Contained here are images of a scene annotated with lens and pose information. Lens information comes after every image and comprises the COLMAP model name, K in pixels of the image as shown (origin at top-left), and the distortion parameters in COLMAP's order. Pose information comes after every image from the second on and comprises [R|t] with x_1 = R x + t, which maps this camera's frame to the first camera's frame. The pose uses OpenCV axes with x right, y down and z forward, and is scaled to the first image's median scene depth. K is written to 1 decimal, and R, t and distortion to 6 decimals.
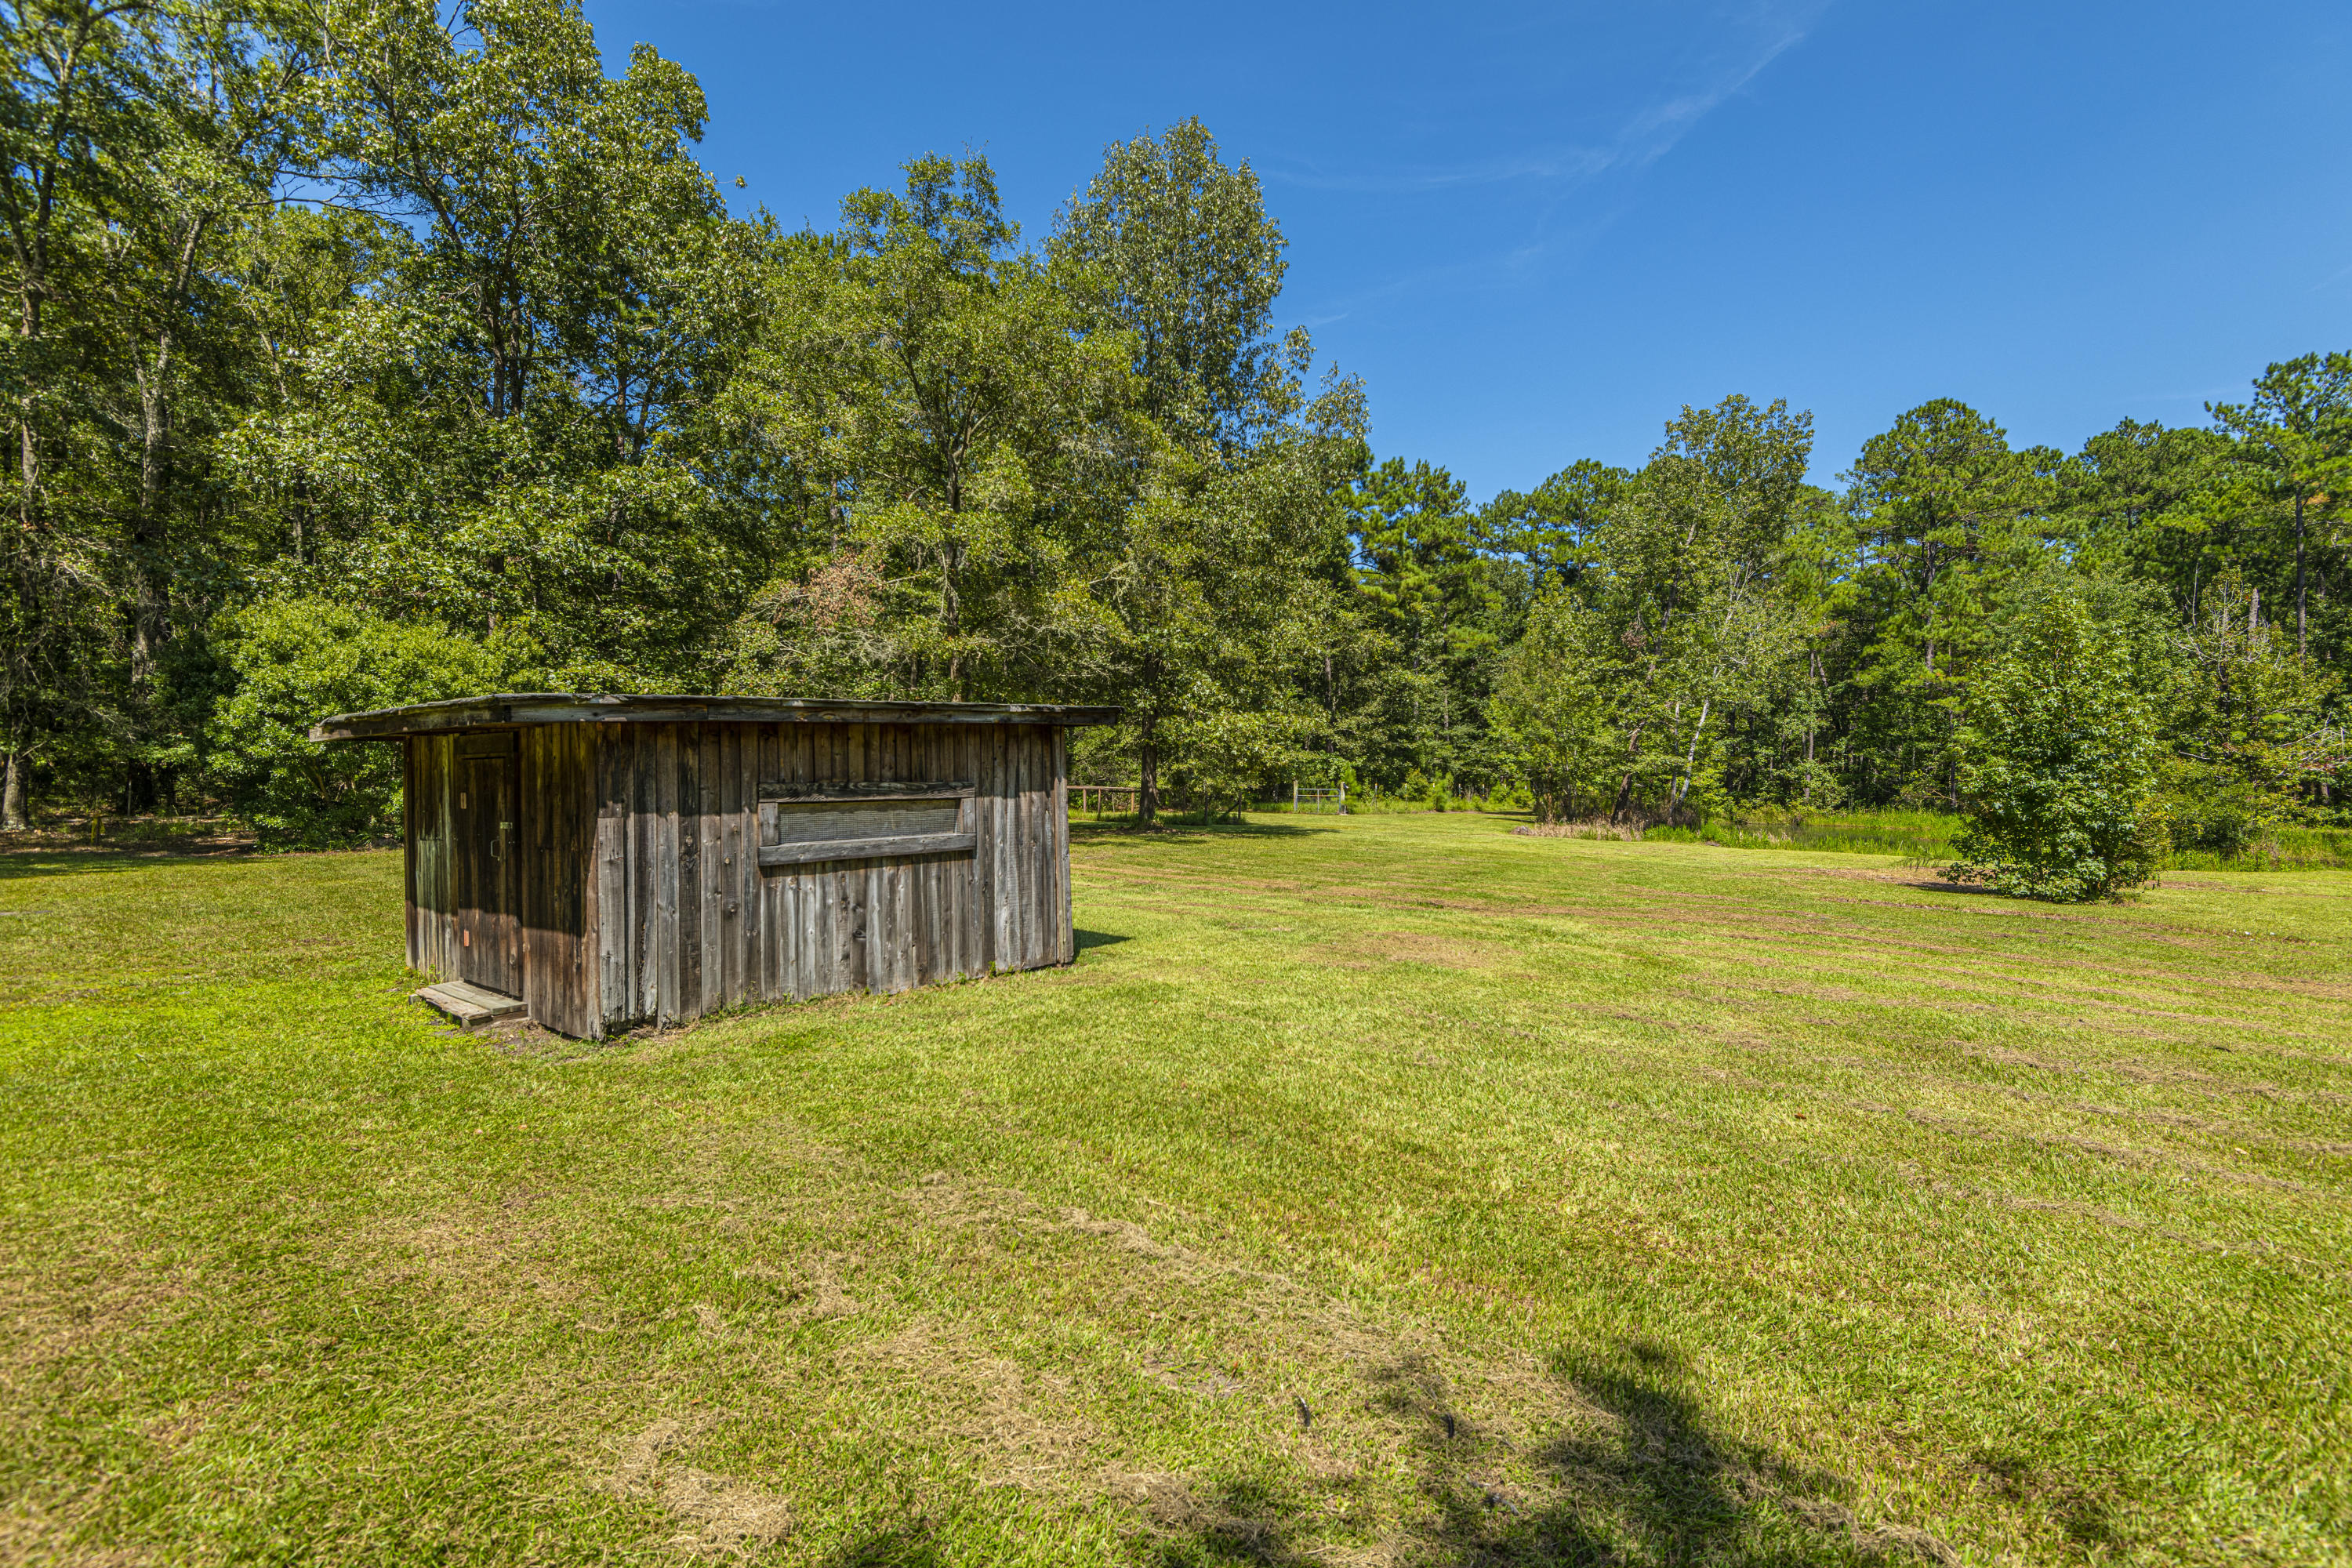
lens RADIAL K [[1070.0, 0, 1167.8], [0, 1070.0, 771.6], [0, 0, 1]] dist [0.029691, -0.016410]
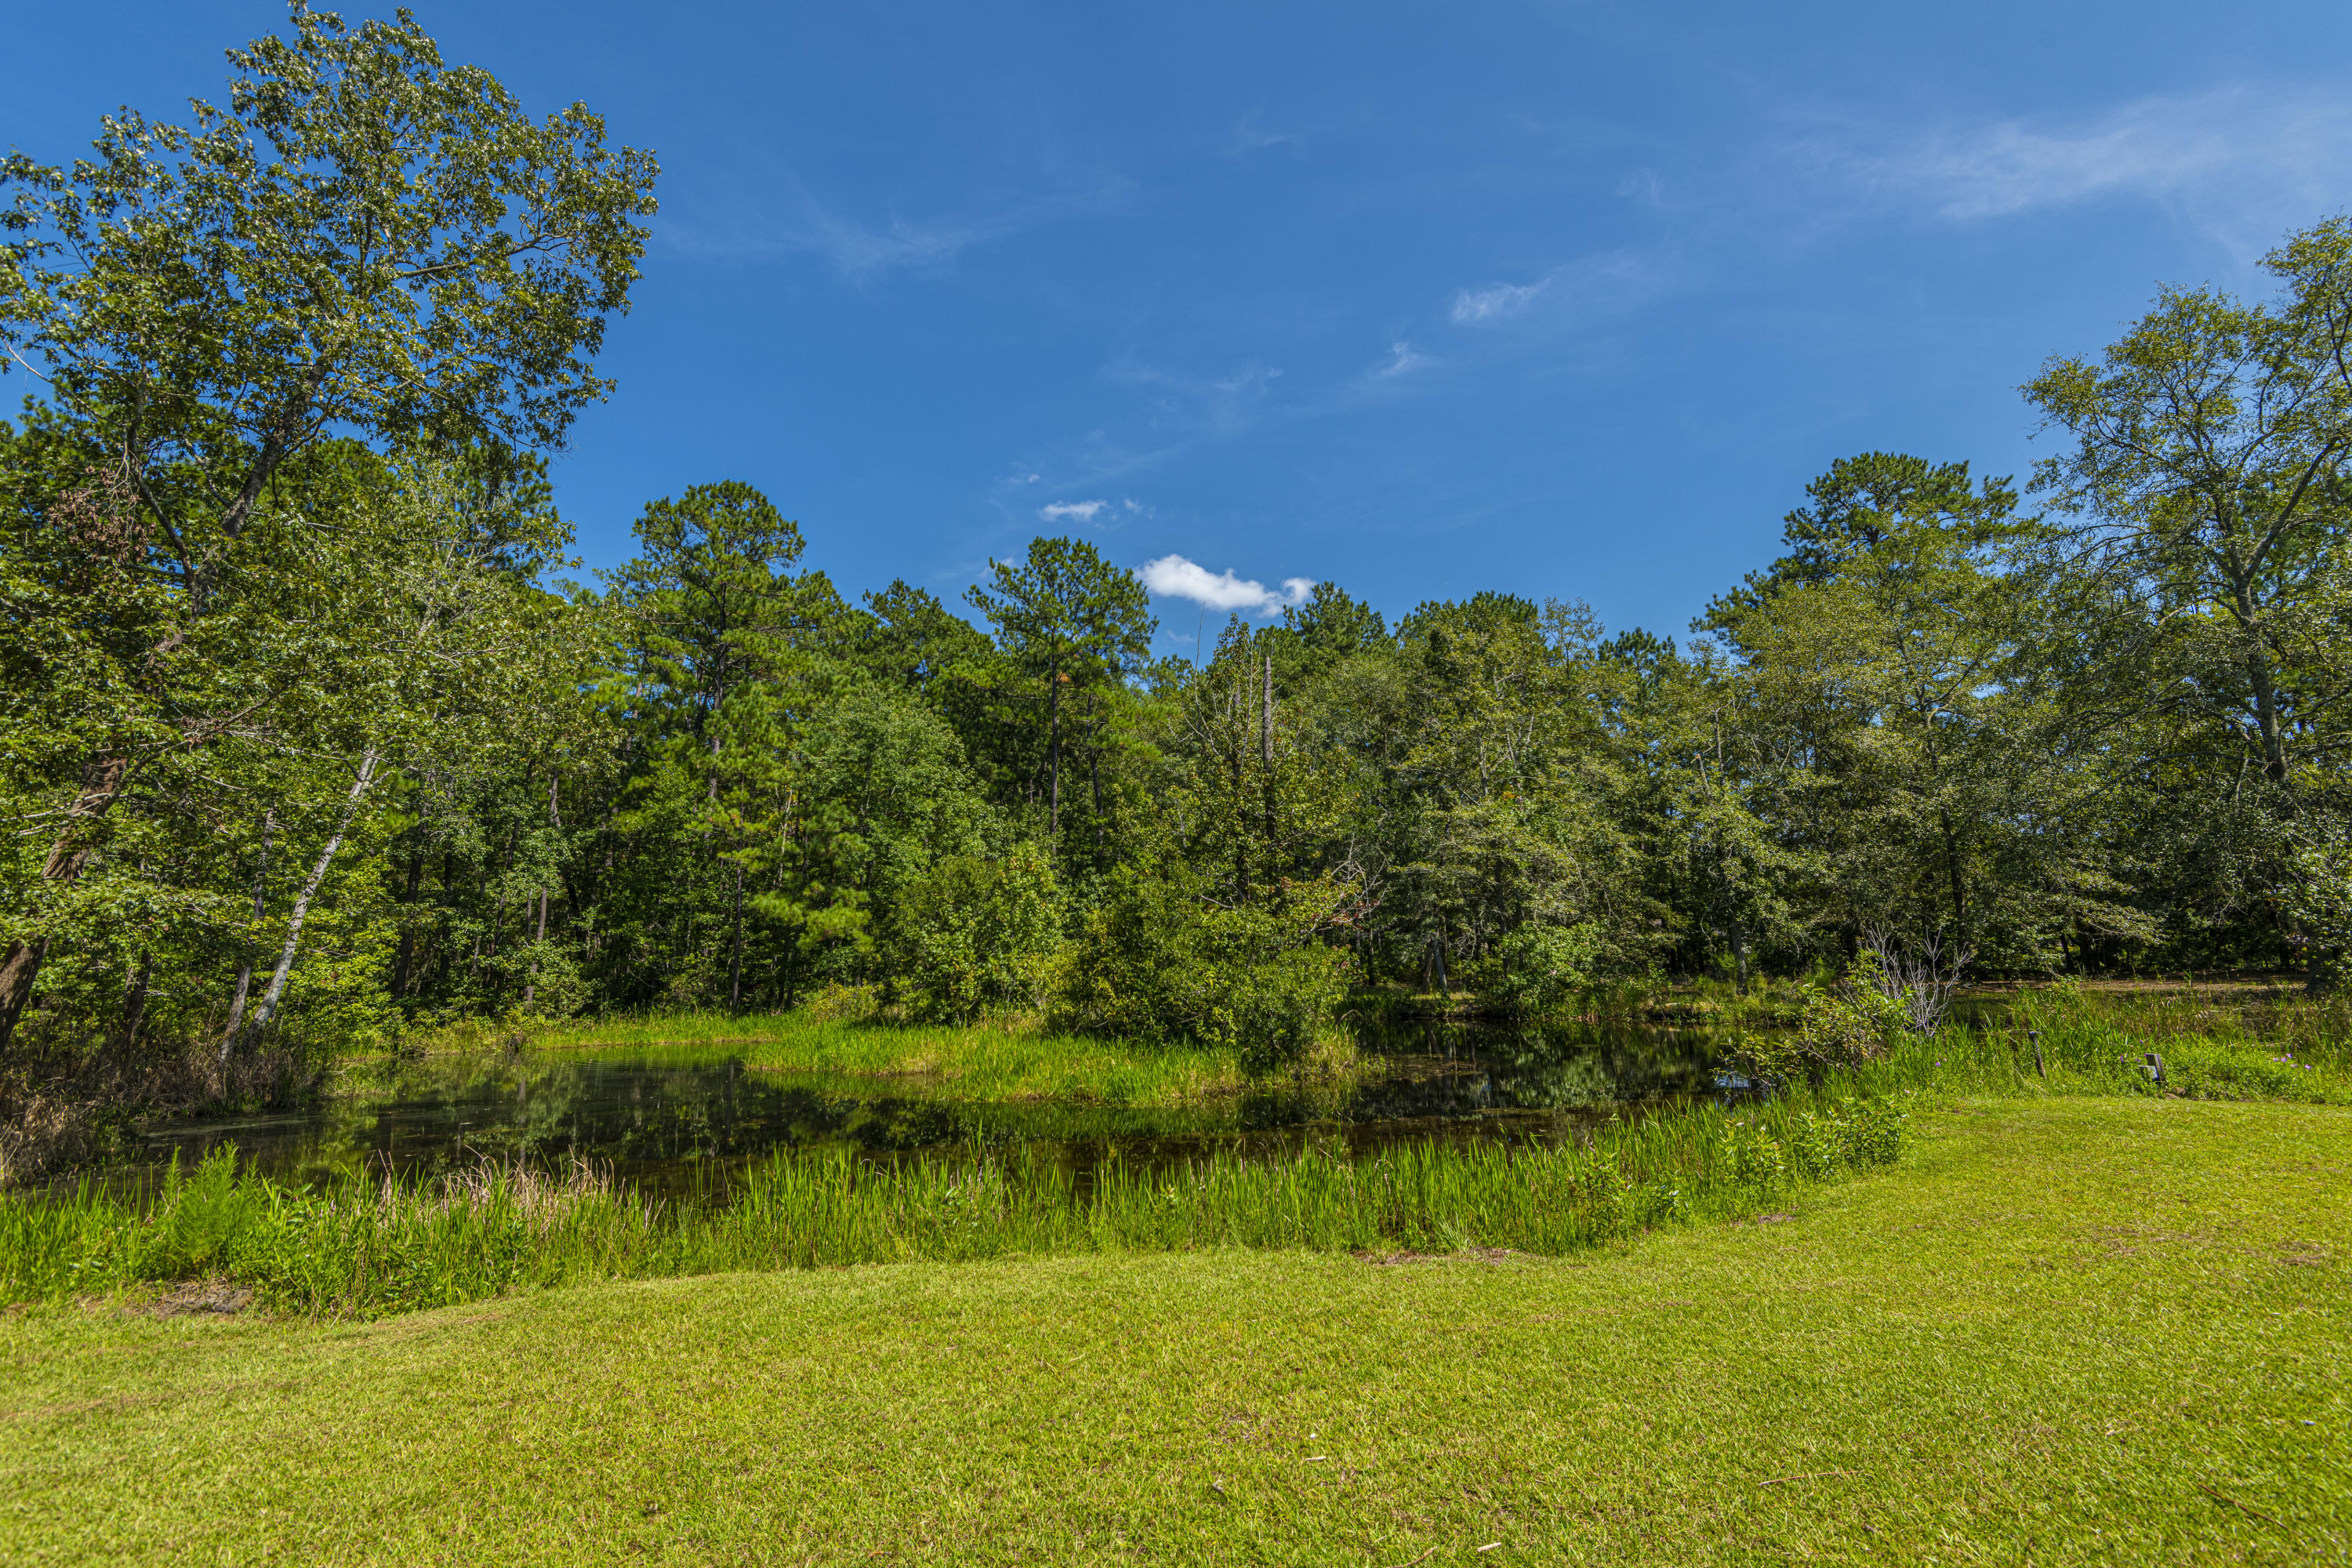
lens RADIAL K [[1070.0, 0, 1201.1], [0, 1070.0, 769.3], [0, 0, 1]] dist [0.029691, -0.016410]
pose [[0.454721, 0.141080, 0.879389, 0.200596], [0.023504, 0.985130, -0.170197, 0.007170], [-0.890324, 0.098061, 0.444643, 0.365573]]
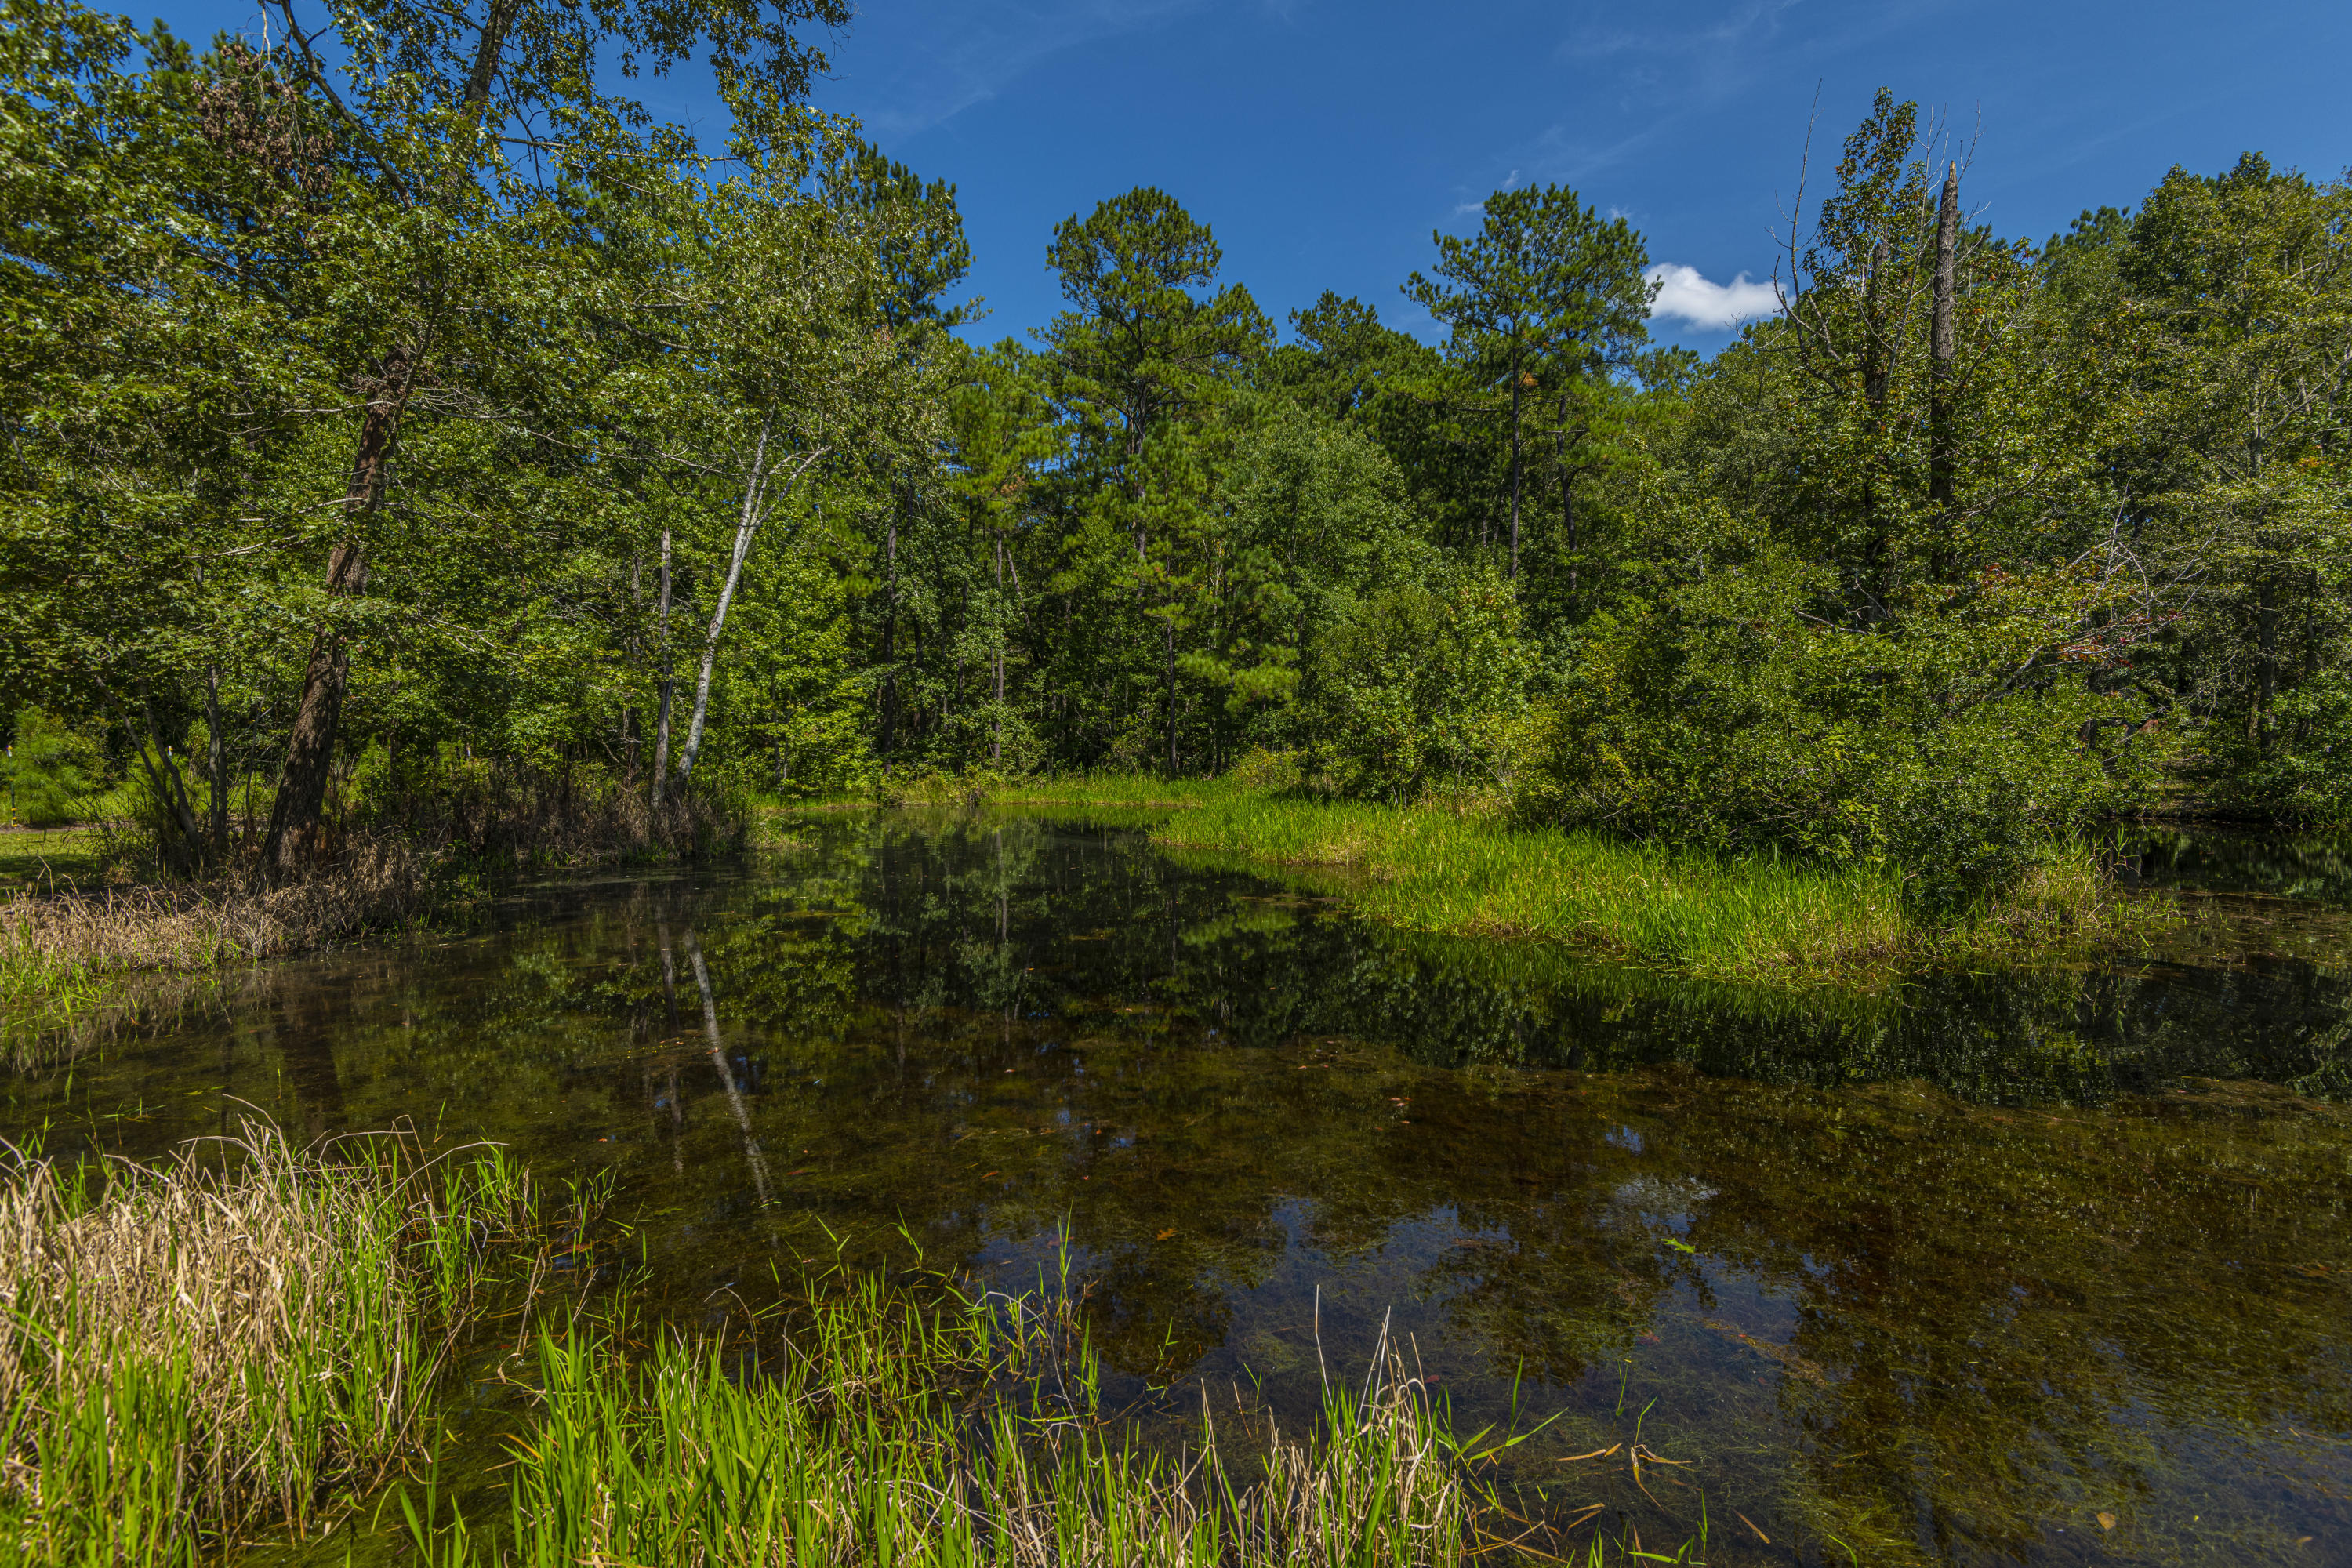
lens RADIAL K [[1070.0, 0, 1174.2], [0, 1070.0, 769.8], [0, 0, 1]] dist [0.029691, -0.016410]
pose [[0.787599, -0.028534, 0.615527, 0.281914], [0.009827, 0.999382, 0.033755, 0.010236], [-0.616110, -0.020536, 0.787392, 0.427278]]
